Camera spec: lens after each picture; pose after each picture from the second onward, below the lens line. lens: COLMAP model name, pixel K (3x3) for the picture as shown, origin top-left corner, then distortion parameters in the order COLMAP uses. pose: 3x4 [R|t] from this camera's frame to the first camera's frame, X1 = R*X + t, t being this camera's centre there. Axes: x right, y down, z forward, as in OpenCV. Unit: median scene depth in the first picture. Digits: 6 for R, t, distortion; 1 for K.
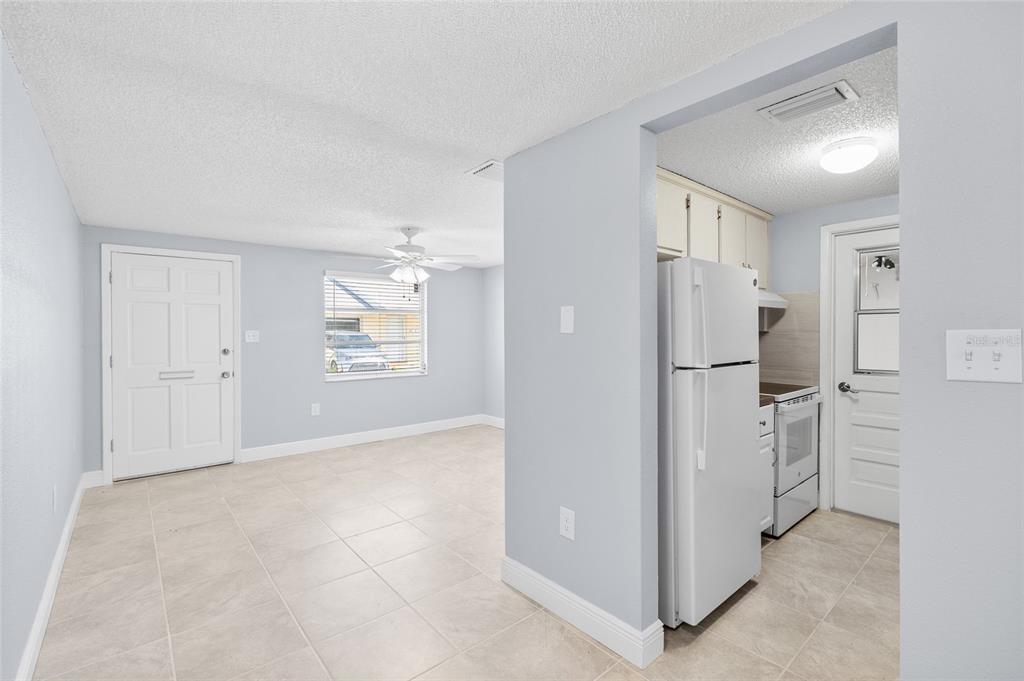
lens RADIAL K [[456.6, 0, 515.3], [0, 456.6, 338.8], [0, 0, 1]] dist [-0.006818, 0.000288]
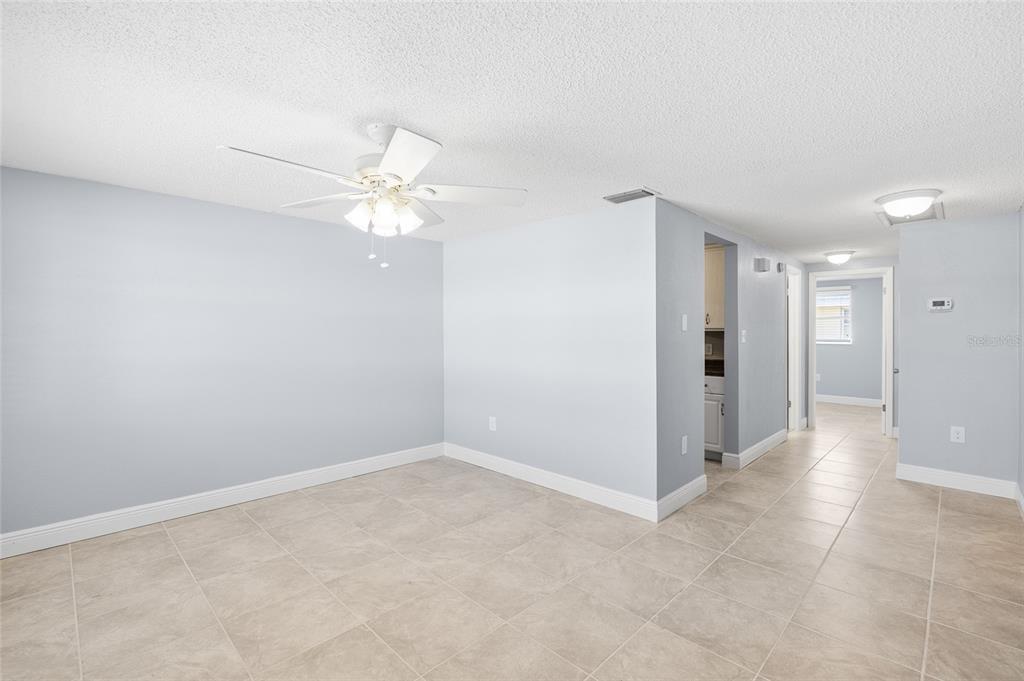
lens RADIAL K [[456.6, 0, 510.6], [0, 456.6, 337.0], [0, 0, 1]] dist [-0.006818, 0.000288]
pose [[-0.085522, -0.009437, 0.996292, -0.685352], [0.011000, 0.999885, 0.010415, -0.006199], [-0.996276, 0.011850, -0.085408, 0.817743]]
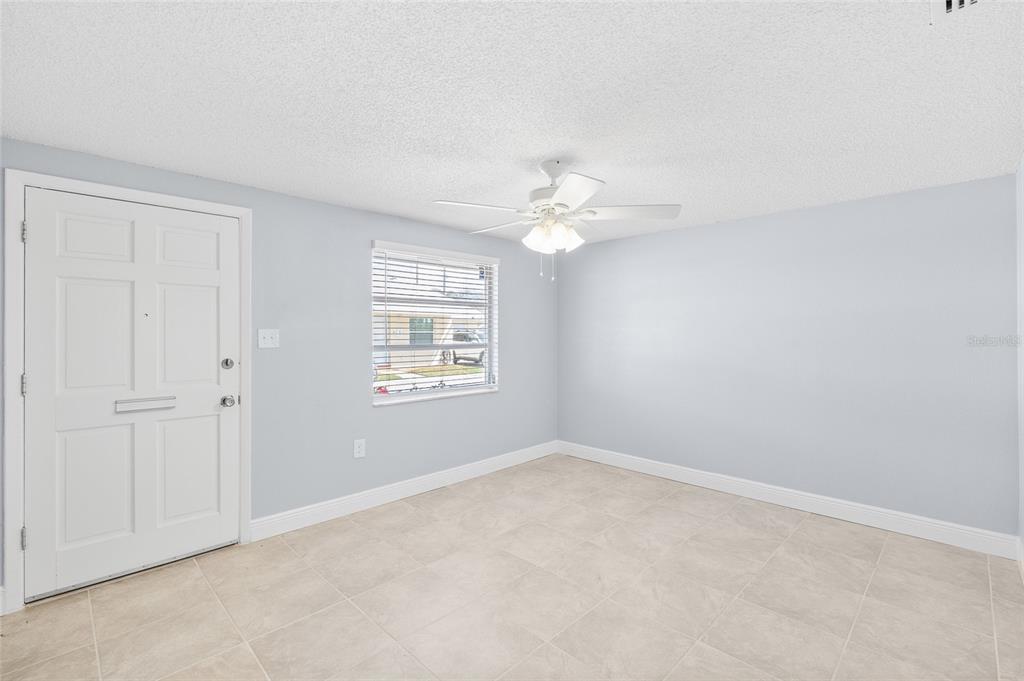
lens RADIAL K [[456.6, 0, 514.9], [0, 456.6, 335.9], [0, 0, 1]] dist [-0.006818, 0.000288]
pose [[0.996625, 0.000289, 0.082088, -0.301164], [0.000524, 0.999951, -0.009877, -0.002717], [-0.082087, 0.009887, 0.996576, 0.356682]]
